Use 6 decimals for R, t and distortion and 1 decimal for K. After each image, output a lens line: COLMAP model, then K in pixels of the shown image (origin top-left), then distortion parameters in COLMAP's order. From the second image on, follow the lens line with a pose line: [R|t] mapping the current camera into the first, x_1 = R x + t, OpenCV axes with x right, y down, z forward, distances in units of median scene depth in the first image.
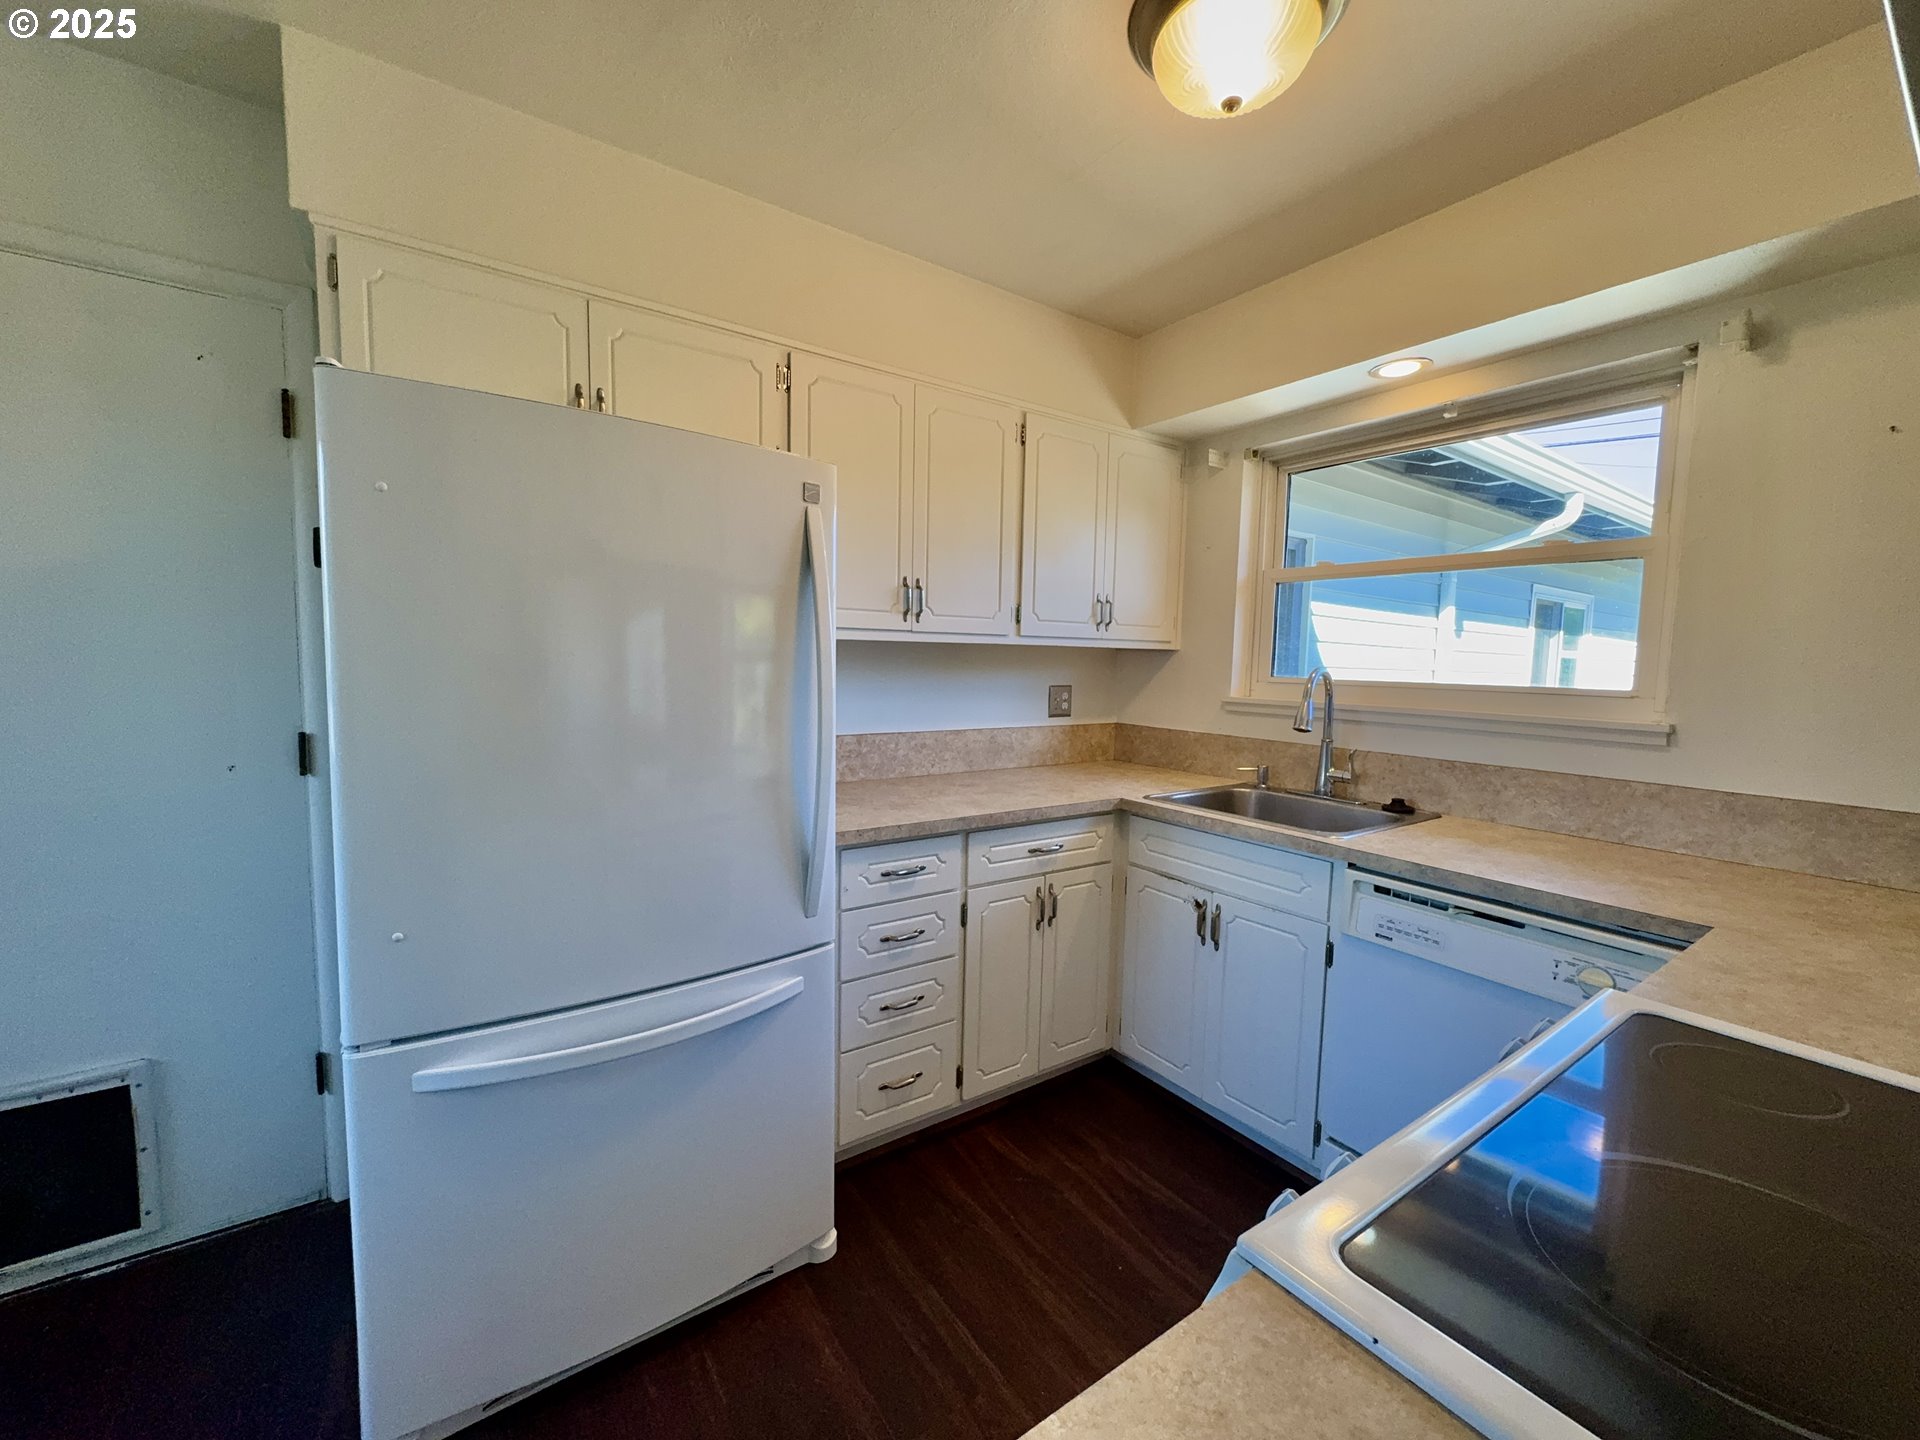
lens RADIAL K [[768.5, 0, 961.5], [0, 768.5, 722.7], [0, 0, 1]] dist [-0.002901, 0.000452]
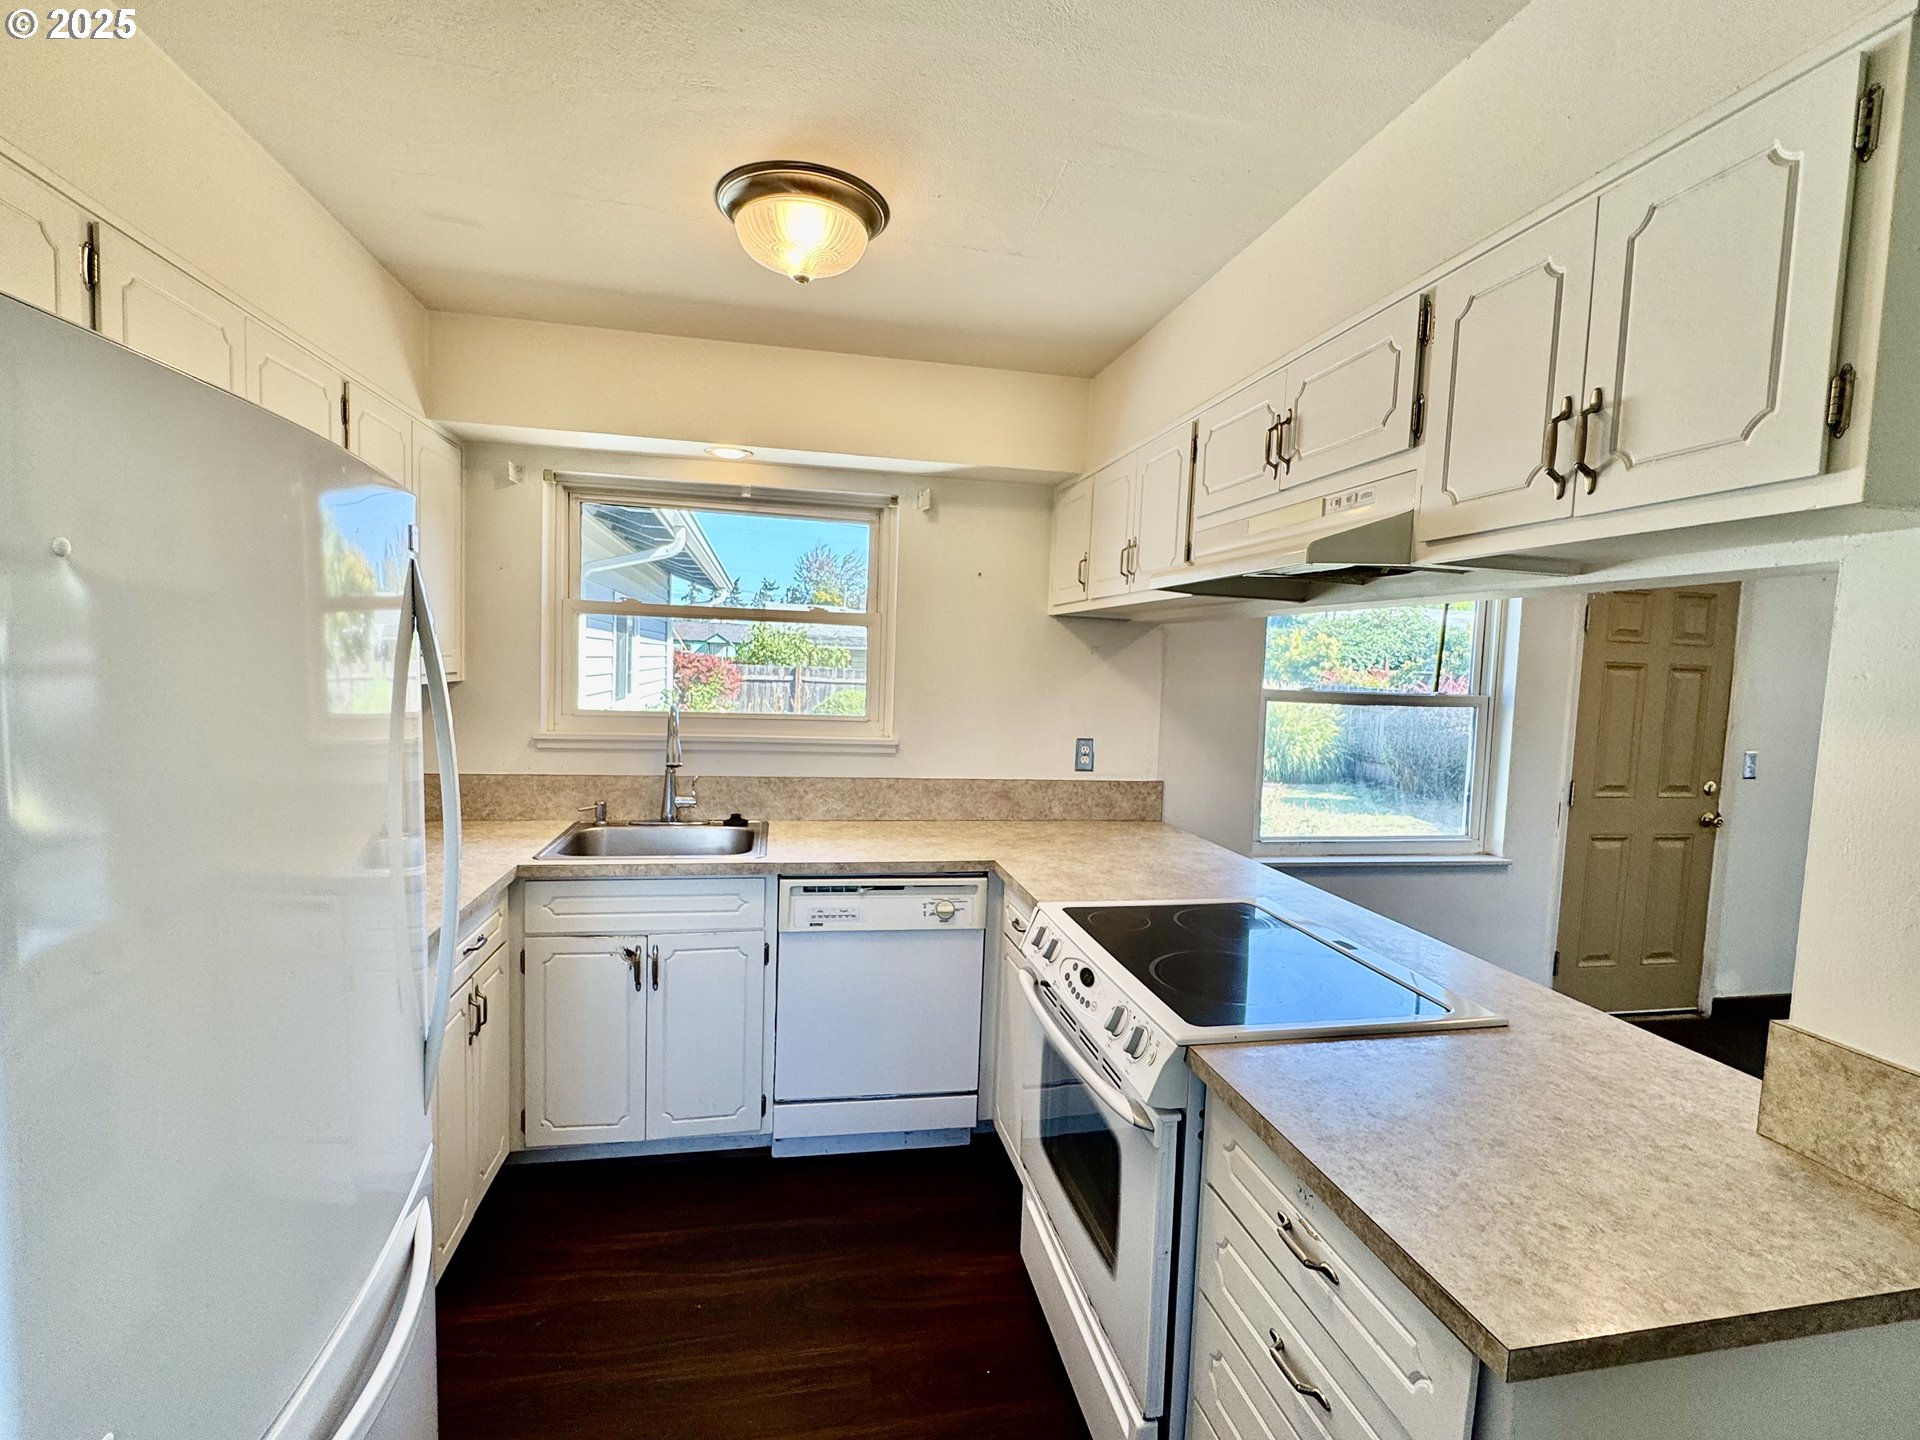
lens RADIAL K [[884.6, 0, 959.6], [0, 884.6, 723.6], [0, 0, 1]] dist [-0.004018, 0.000772]
pose [[0.398314, -0.072718, 0.914362, -0.565672], [0.050159, 0.997088, 0.057447, -0.108040], [-0.915877, 0.022981, 0.400802, 0.142116]]
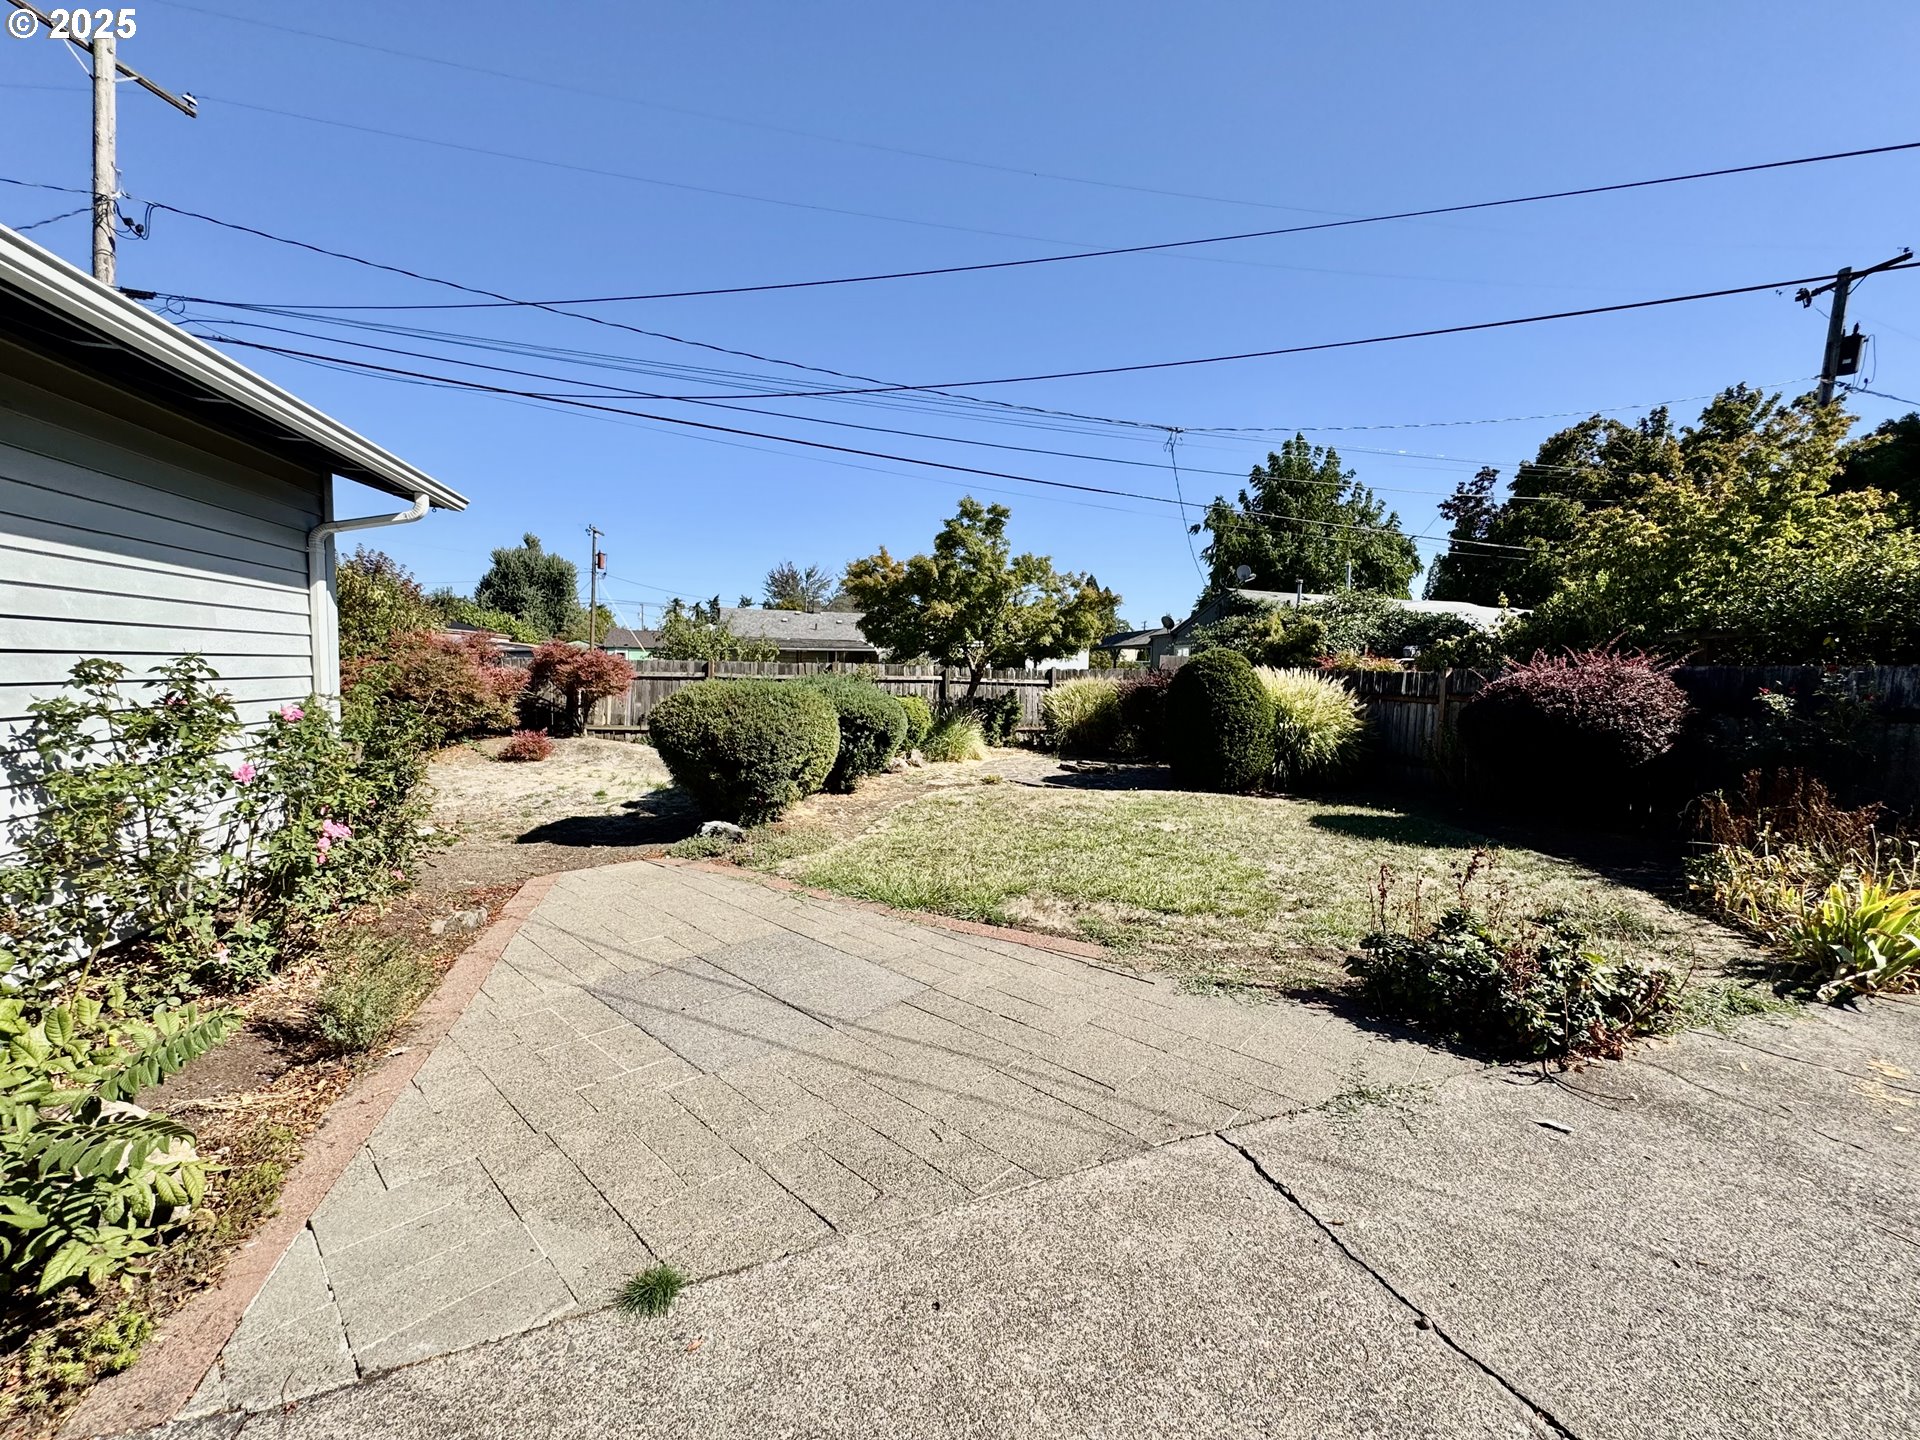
lens RADIAL K [[768.5, 0, 959.9], [0, 768.5, 719.8], [0, 0, 1]] dist [-0.002901, 0.000452]
pose [[0.350707, -0.076979, 0.933316, 1.763932], [0.065099, 0.996209, 0.057705, 0.030596], [-0.934220, 0.040520, 0.354389, 0.914422]]
